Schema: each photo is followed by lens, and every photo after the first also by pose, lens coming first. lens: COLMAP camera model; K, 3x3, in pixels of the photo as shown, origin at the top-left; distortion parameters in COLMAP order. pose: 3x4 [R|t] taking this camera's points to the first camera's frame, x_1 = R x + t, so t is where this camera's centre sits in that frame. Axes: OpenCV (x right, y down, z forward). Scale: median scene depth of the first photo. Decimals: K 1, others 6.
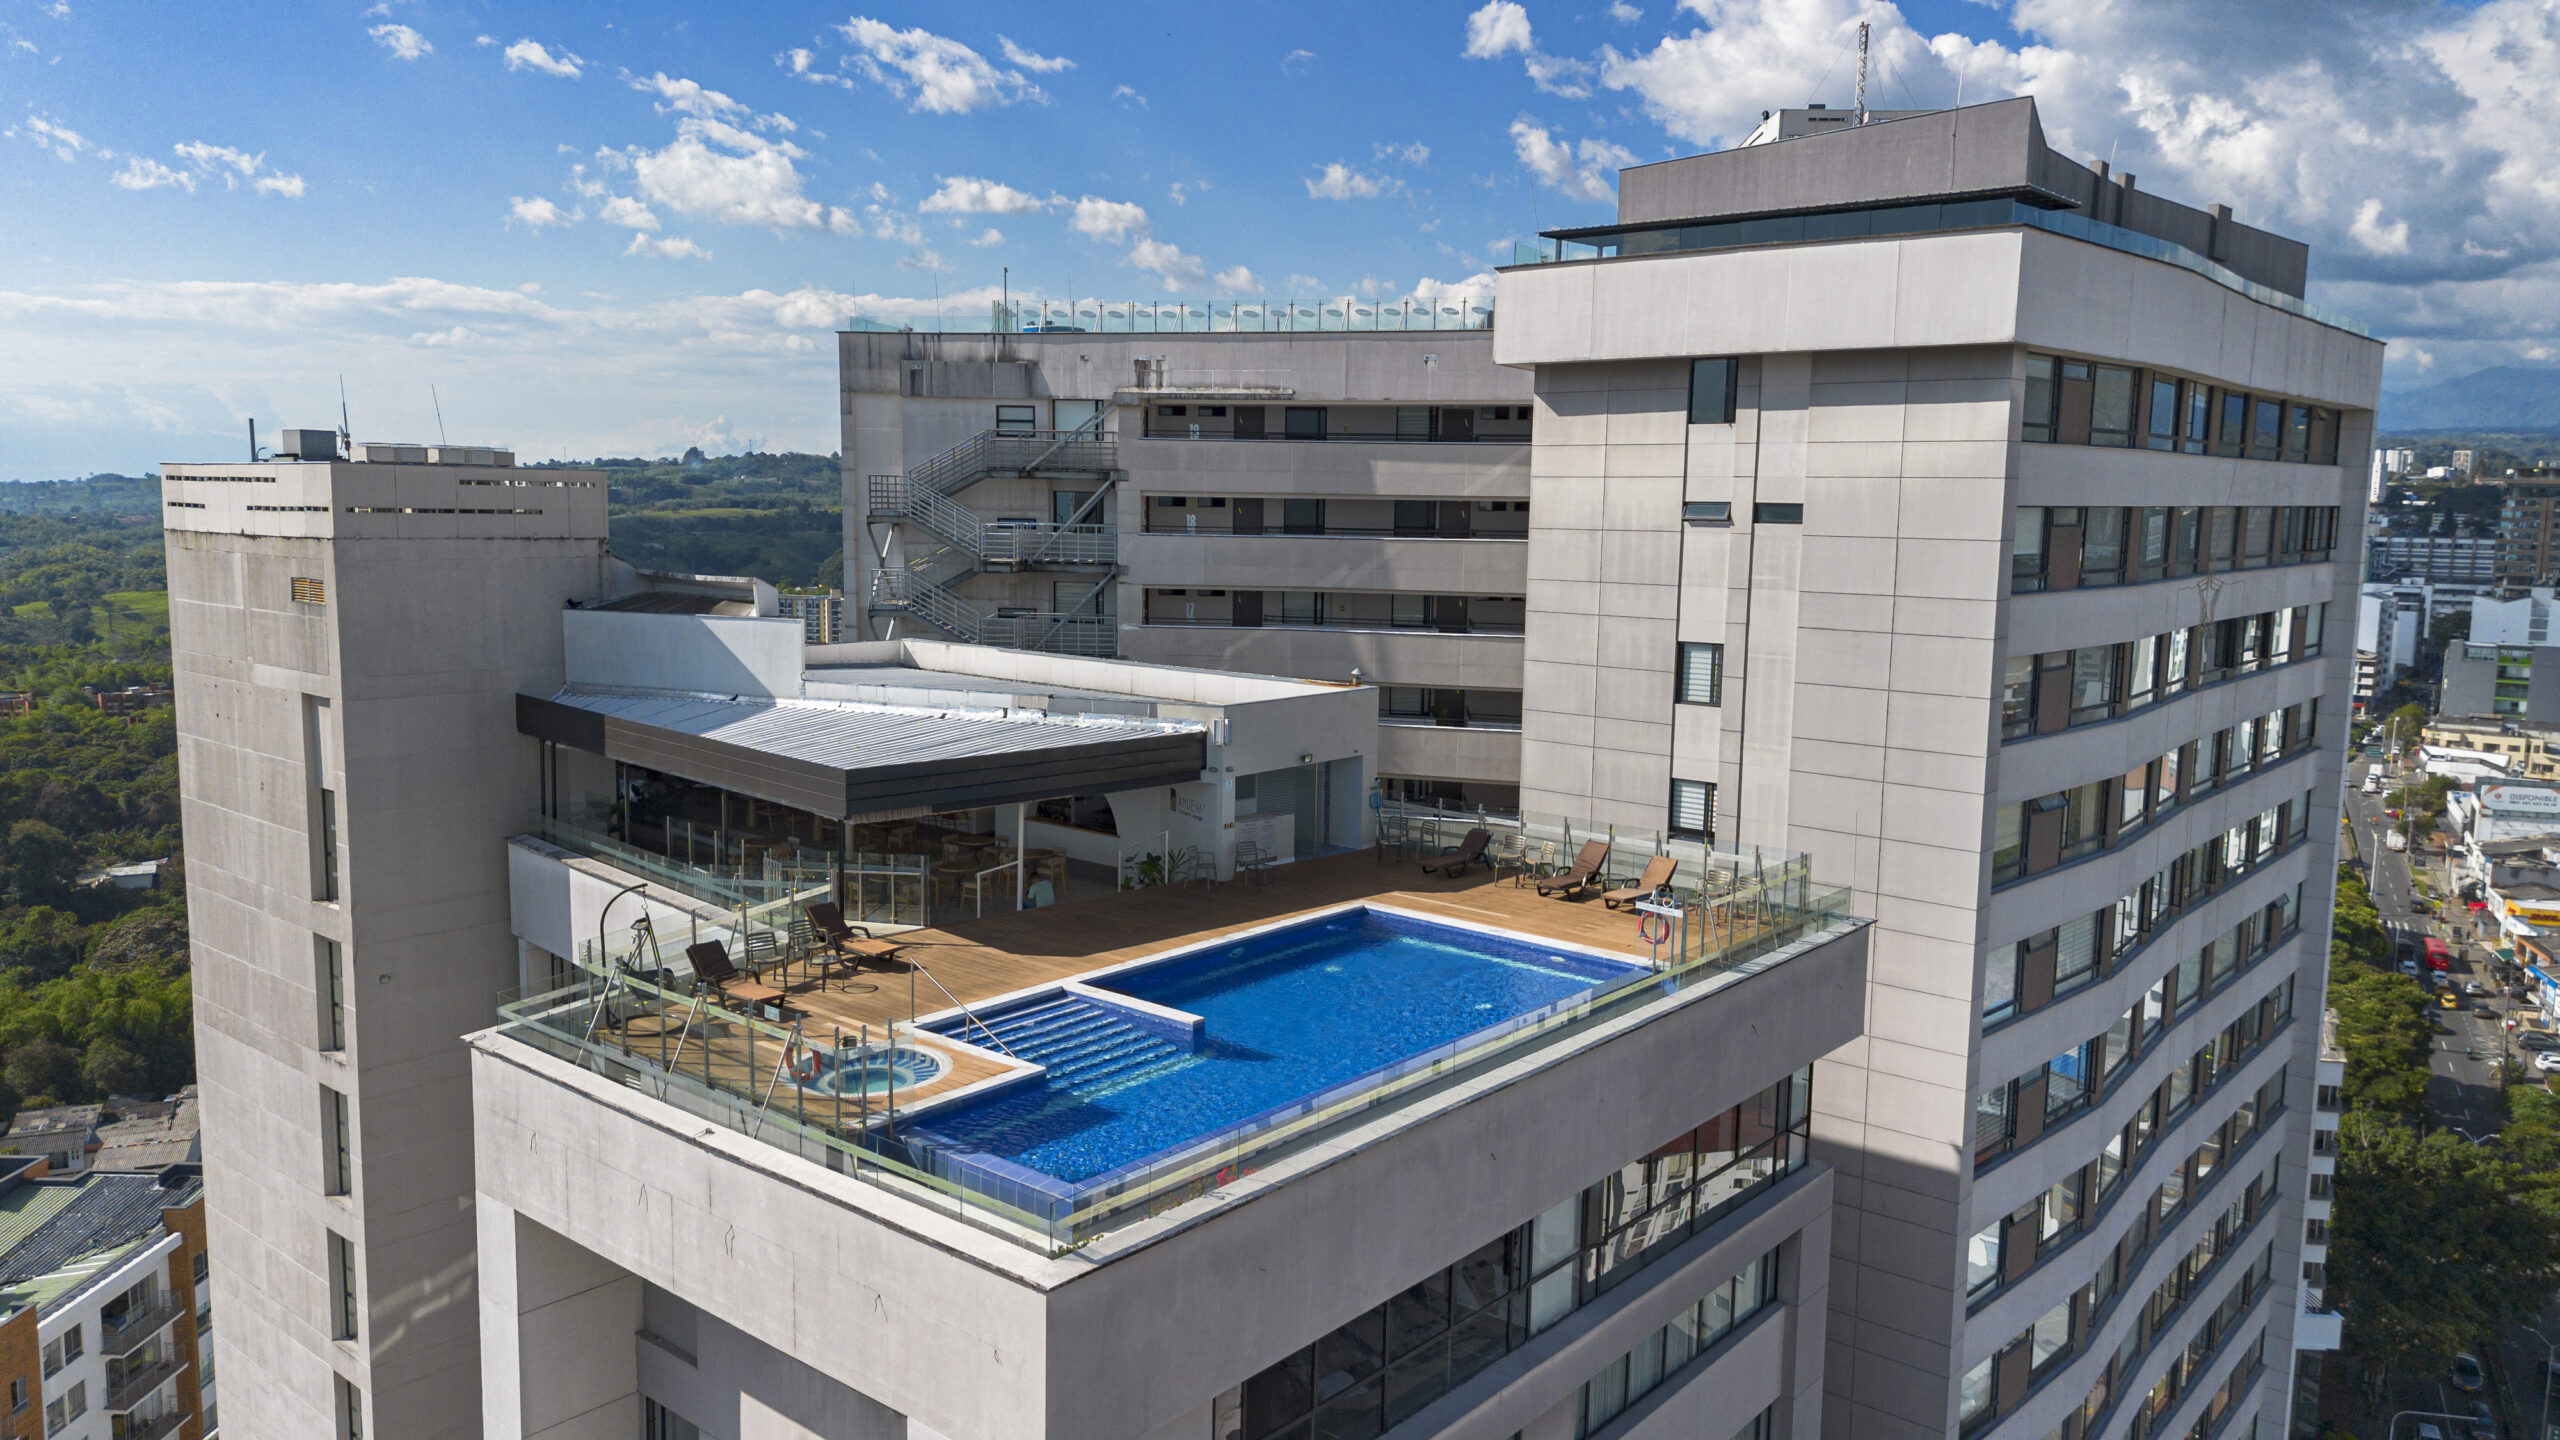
lens RADIAL K [[1841.6, 0, 1272.6], [0, 1841.6, 728.6], [0, 0, 1]] dist [0.066601, -0.004072]
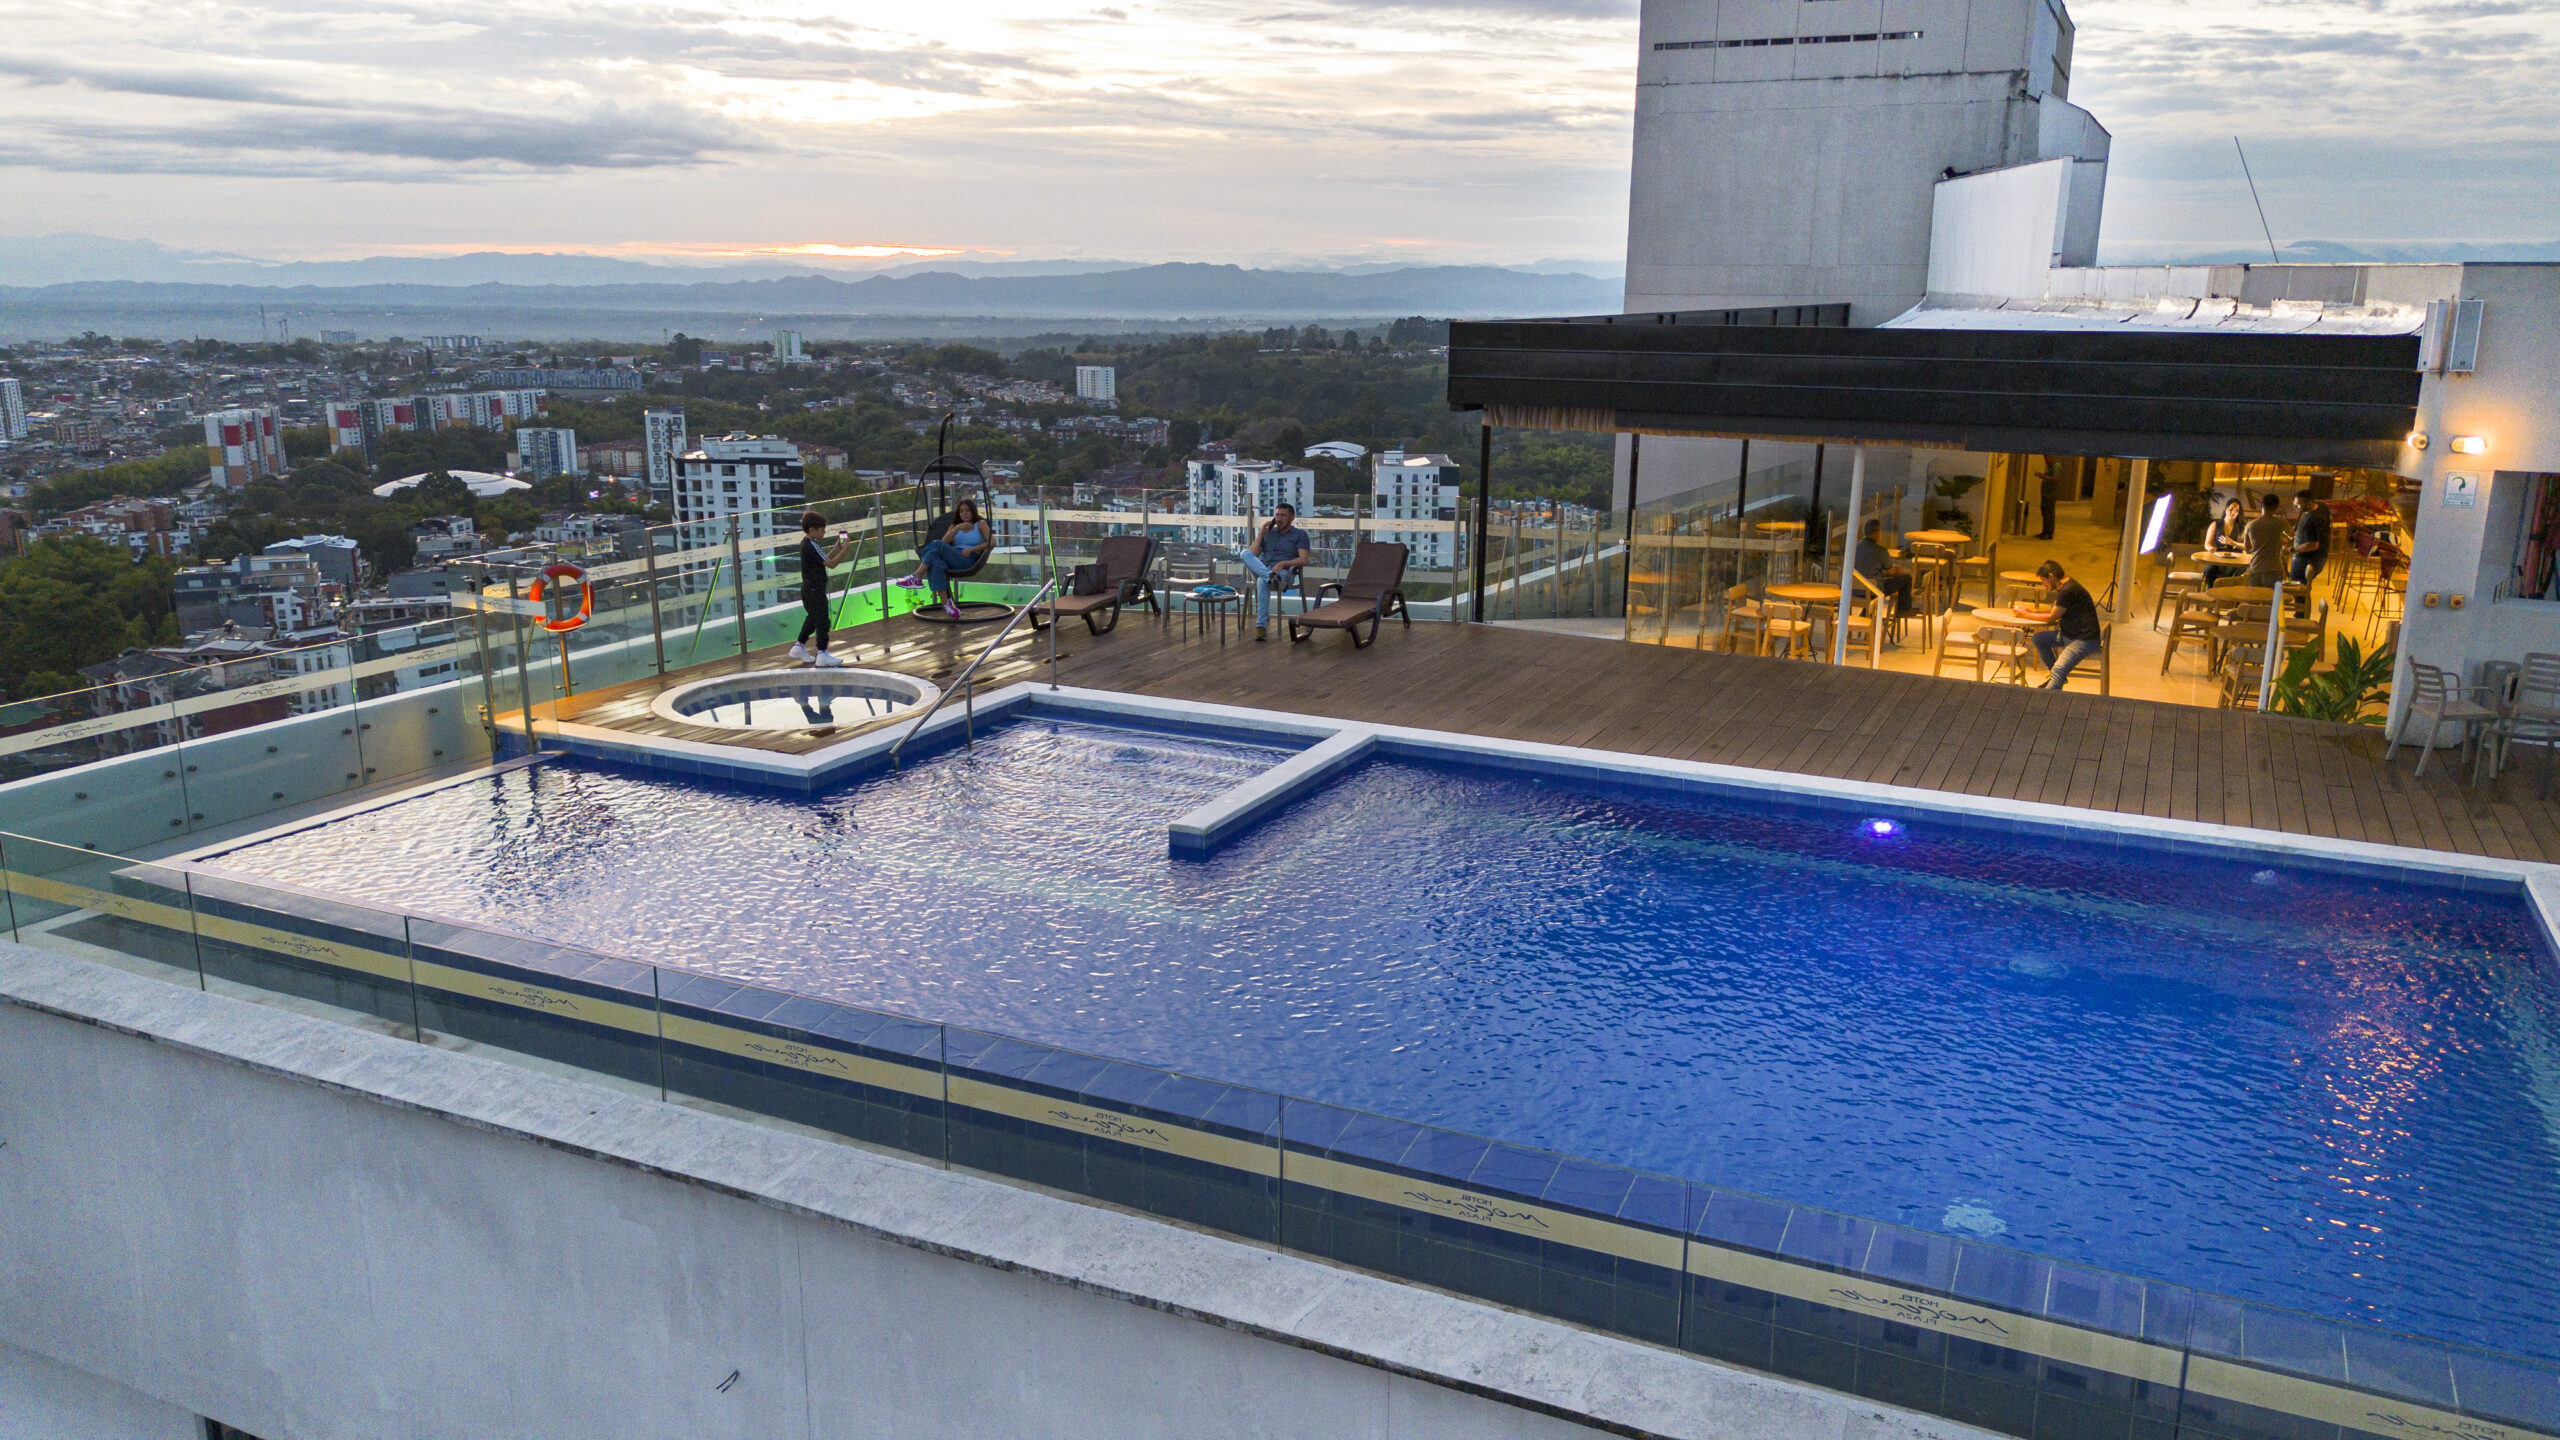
lens RADIAL K [[1810.0, 0, 1286.0], [0, 1810.0, 723.0], [0, 0, 1]] dist [0.065535, -0.057051]
pose [[0.253283, 0.218917, -0.942297, 0.158962], [-0.127632, 0.973106, 0.191768, 0.020512], [0.958936, 0.071696, 0.274412, 0.394780]]
